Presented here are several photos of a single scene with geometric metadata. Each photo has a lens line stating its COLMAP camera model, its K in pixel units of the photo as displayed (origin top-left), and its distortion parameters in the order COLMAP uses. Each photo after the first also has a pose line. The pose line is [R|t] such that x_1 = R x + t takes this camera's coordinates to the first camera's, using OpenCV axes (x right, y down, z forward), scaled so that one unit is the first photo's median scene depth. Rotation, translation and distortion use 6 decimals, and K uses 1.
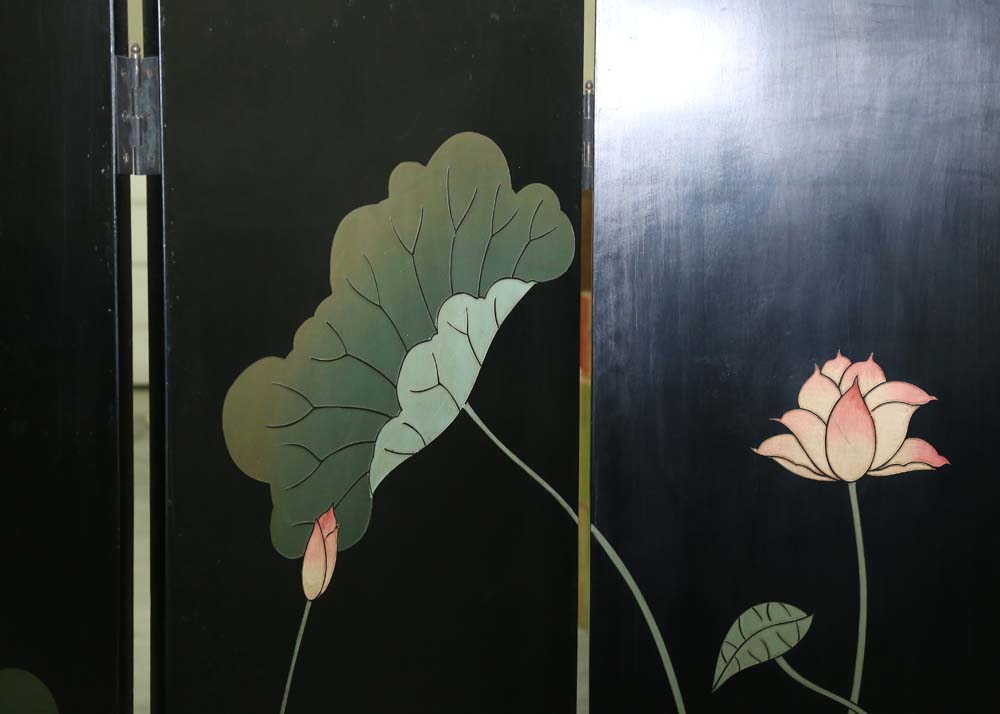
lens RADIAL K [[1827.6, 0, 500.0], [0, 1827.6, 357.0], [0, 0, 1]] dist [0.203789, 0.052796]
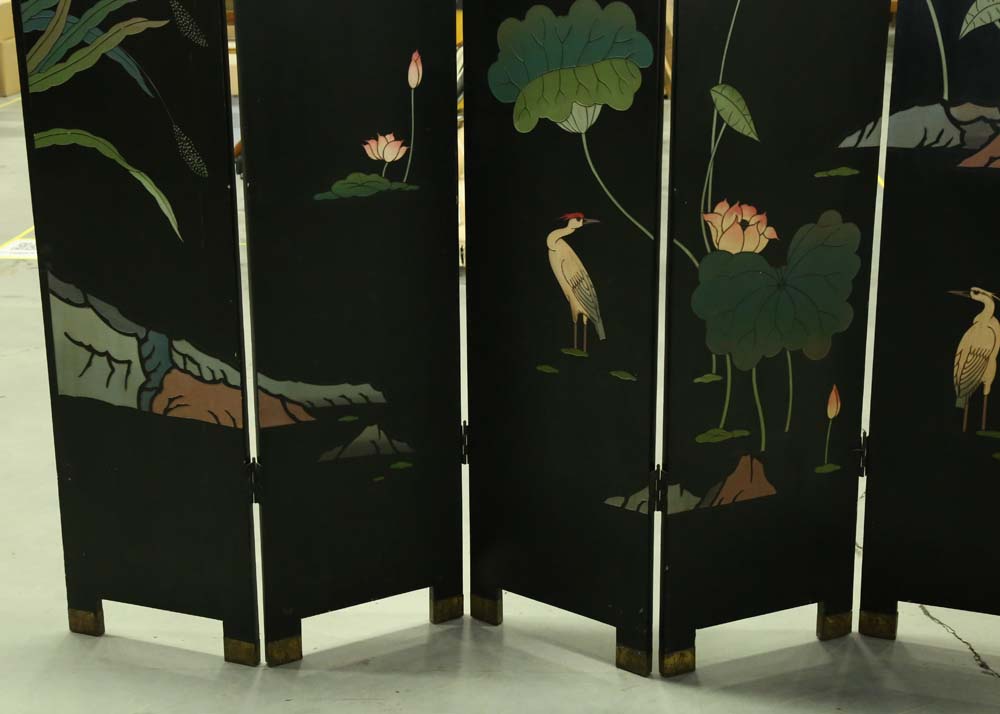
lens RADIAL K [[1667.5, 0, 477.9], [0, 1667.5, 357.7], [0, 0, 1]] dist [0.162181, 0.159622]
pose [[0.938707, 0.086031, -0.333809, 0.270912], [-0.006641, 0.972691, 0.232011, 0.093177], [0.344653, -0.215573, 0.913642, -0.931145]]
